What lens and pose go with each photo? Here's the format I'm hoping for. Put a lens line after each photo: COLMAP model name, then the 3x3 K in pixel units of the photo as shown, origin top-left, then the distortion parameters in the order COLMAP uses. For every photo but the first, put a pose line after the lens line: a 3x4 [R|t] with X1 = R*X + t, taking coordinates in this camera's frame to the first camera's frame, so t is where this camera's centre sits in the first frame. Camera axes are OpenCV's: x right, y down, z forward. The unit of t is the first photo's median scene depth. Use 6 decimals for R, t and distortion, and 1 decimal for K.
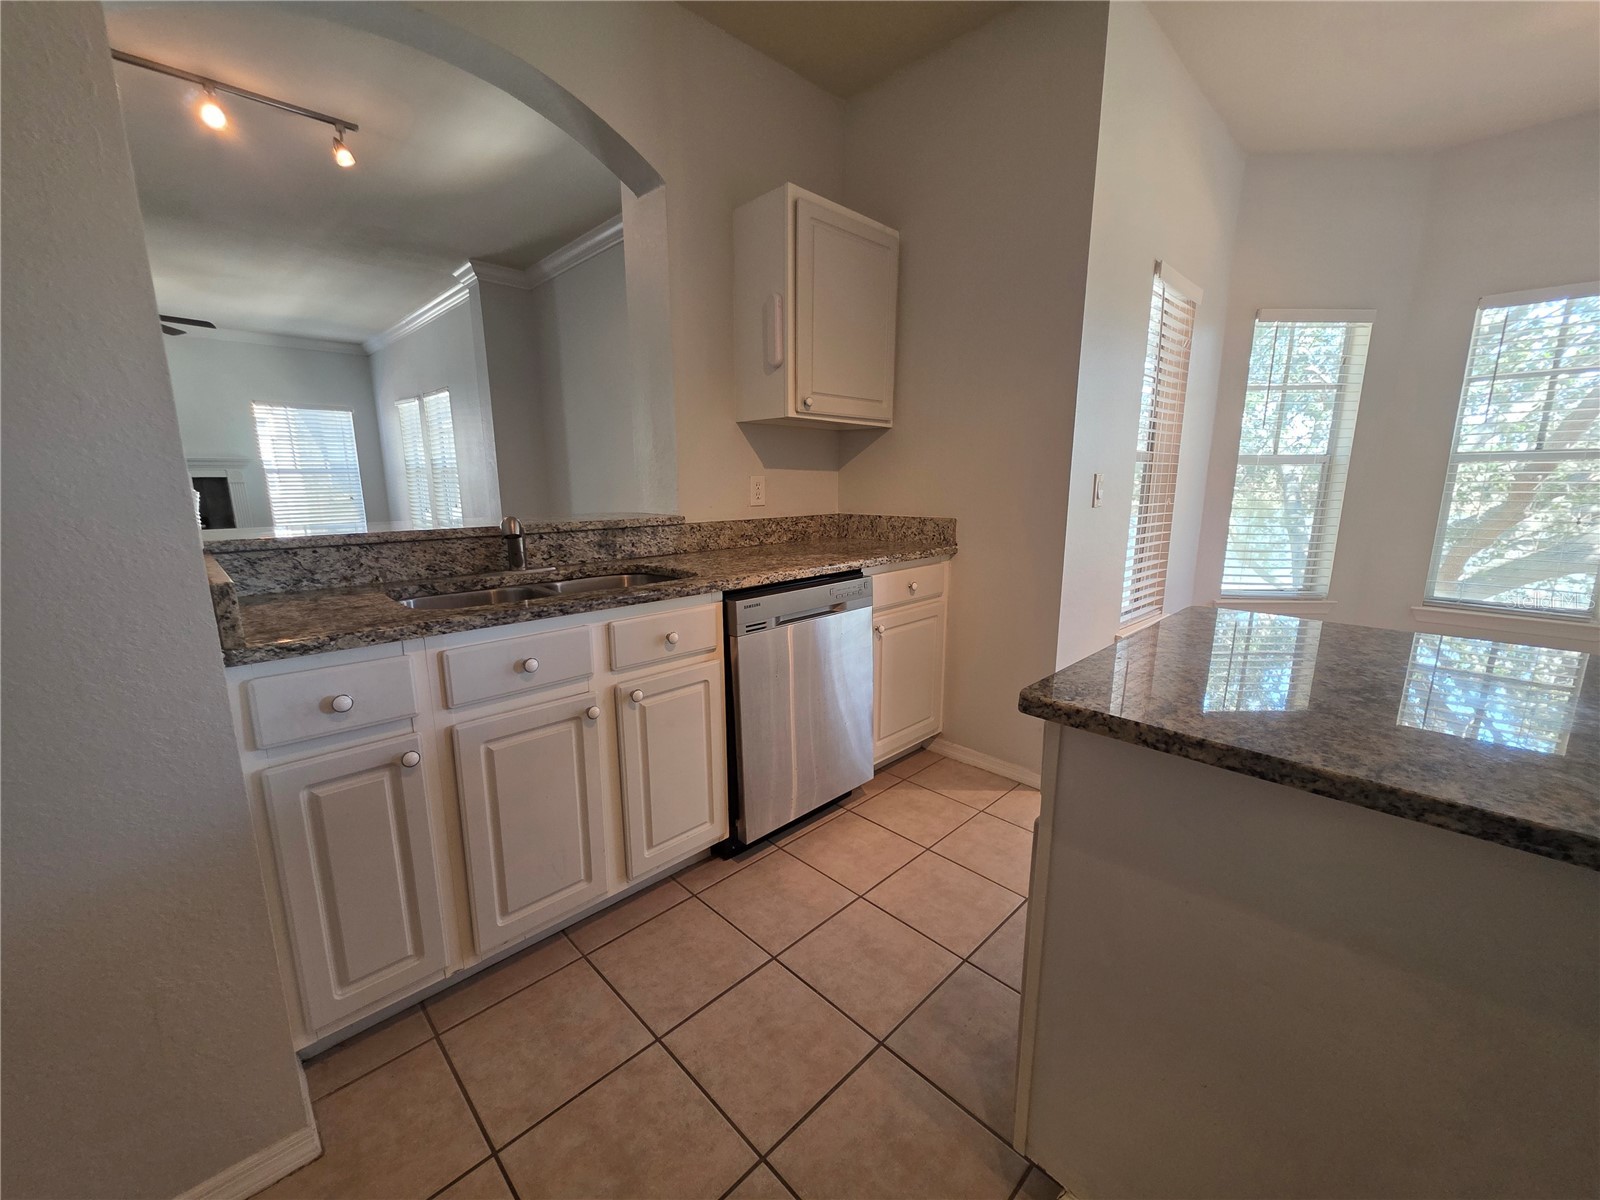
lens RADIAL K [[639.3, 0, 794.7], [0, 639.3, 606.2], [0, 0, 1]] dist [0.001831, 0.000420]
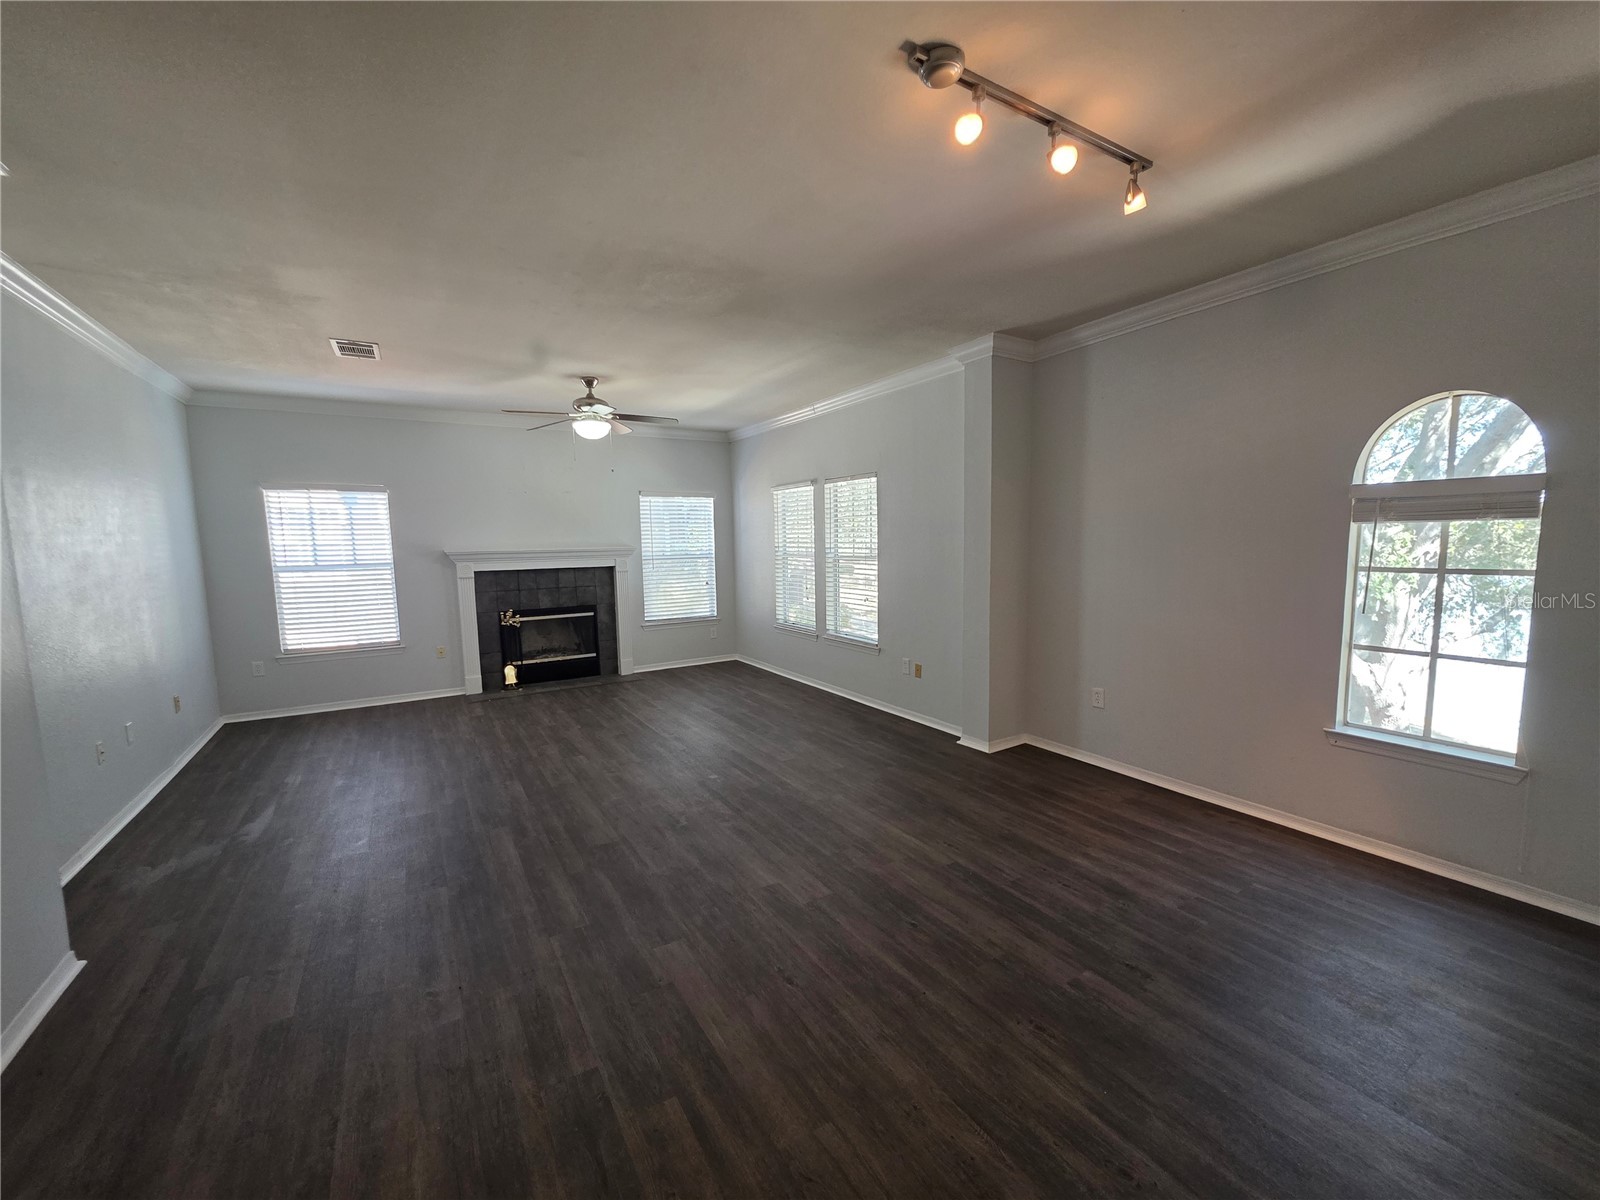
lens RADIAL K [[639.3, 0, 794.7], [0, 639.3, 606.2], [0, 0, 1]] dist [0.001831, 0.000420]
pose [[0.974231, 0.010629, -0.225302, -1.171349], [-0.030997, 0.995721, -0.087057, -0.179785], [0.223412, 0.091798, 0.970392, 0.266917]]
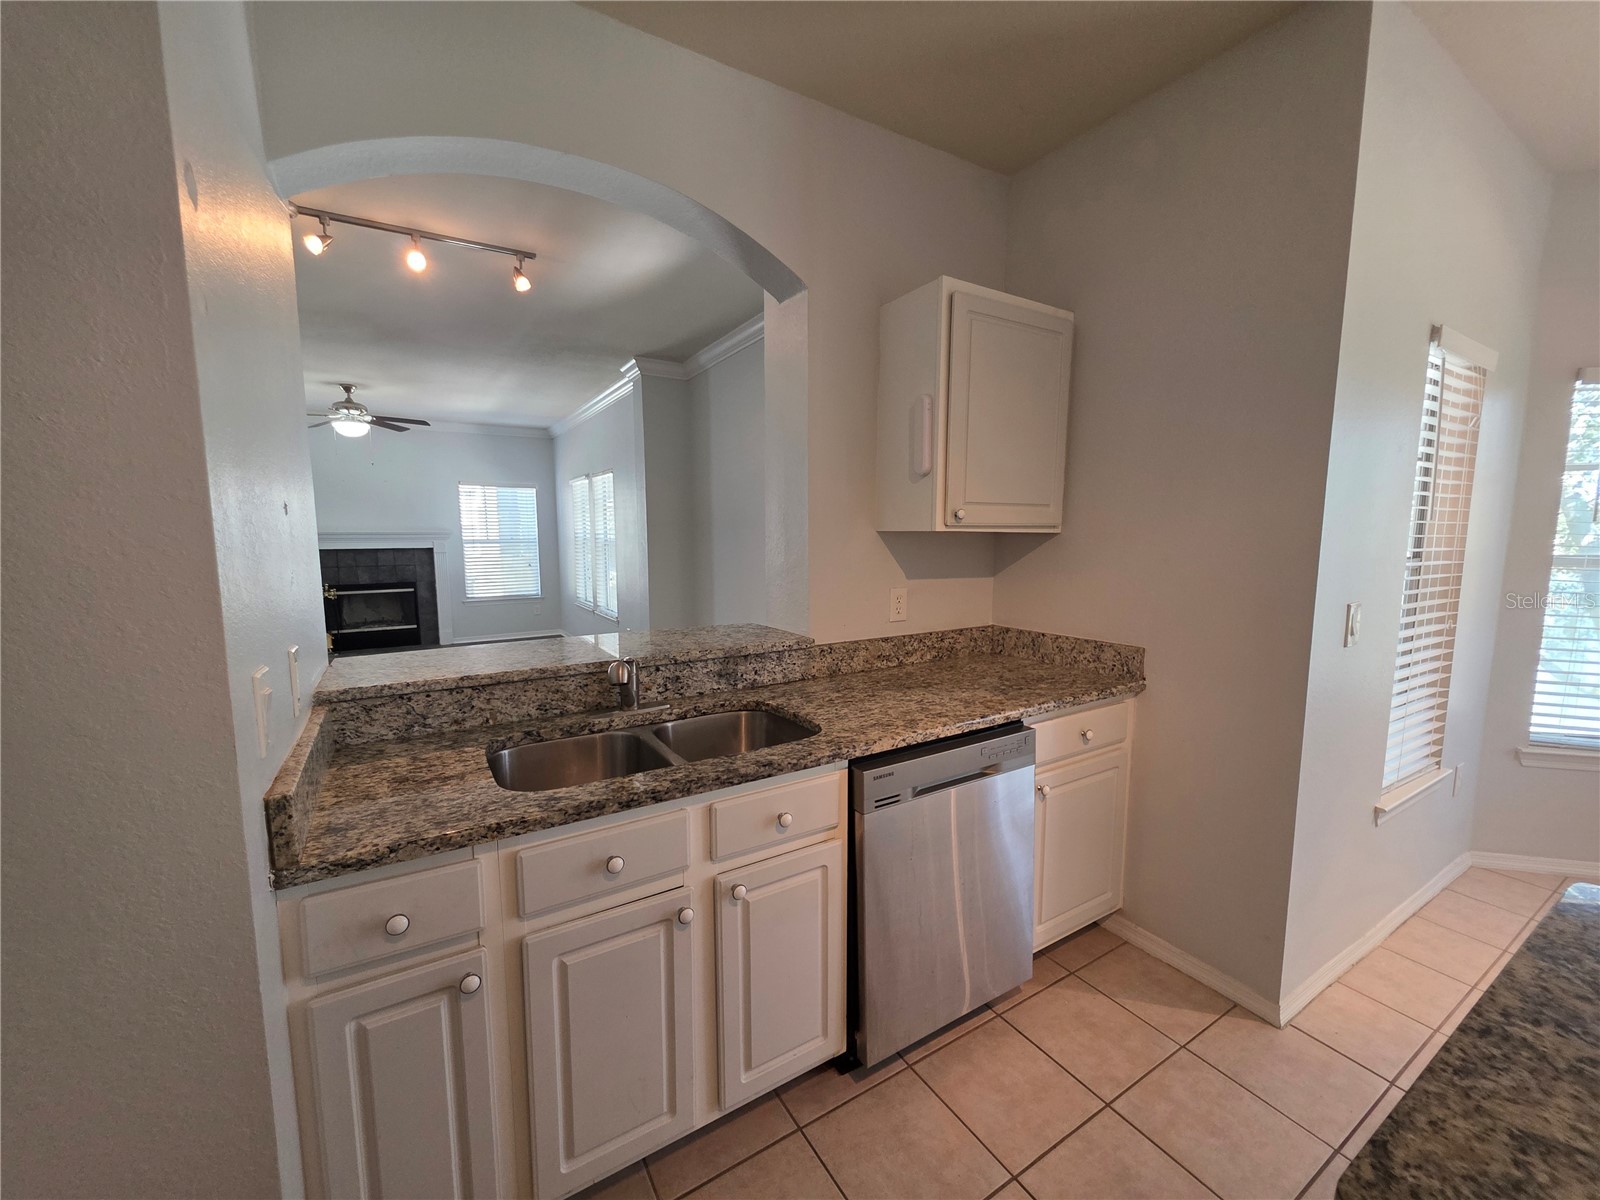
lens RADIAL K [[639.3, 0, 794.7], [0, 639.3, 606.2], [0, 0, 1]] dist [0.001831, 0.000420]
pose [[0.974239, 0.027640, -0.223819, 0.000573], [-0.045460, 0.996158, -0.074856, -0.125643], [0.220890, 0.083102, 0.971752, 0.125942]]
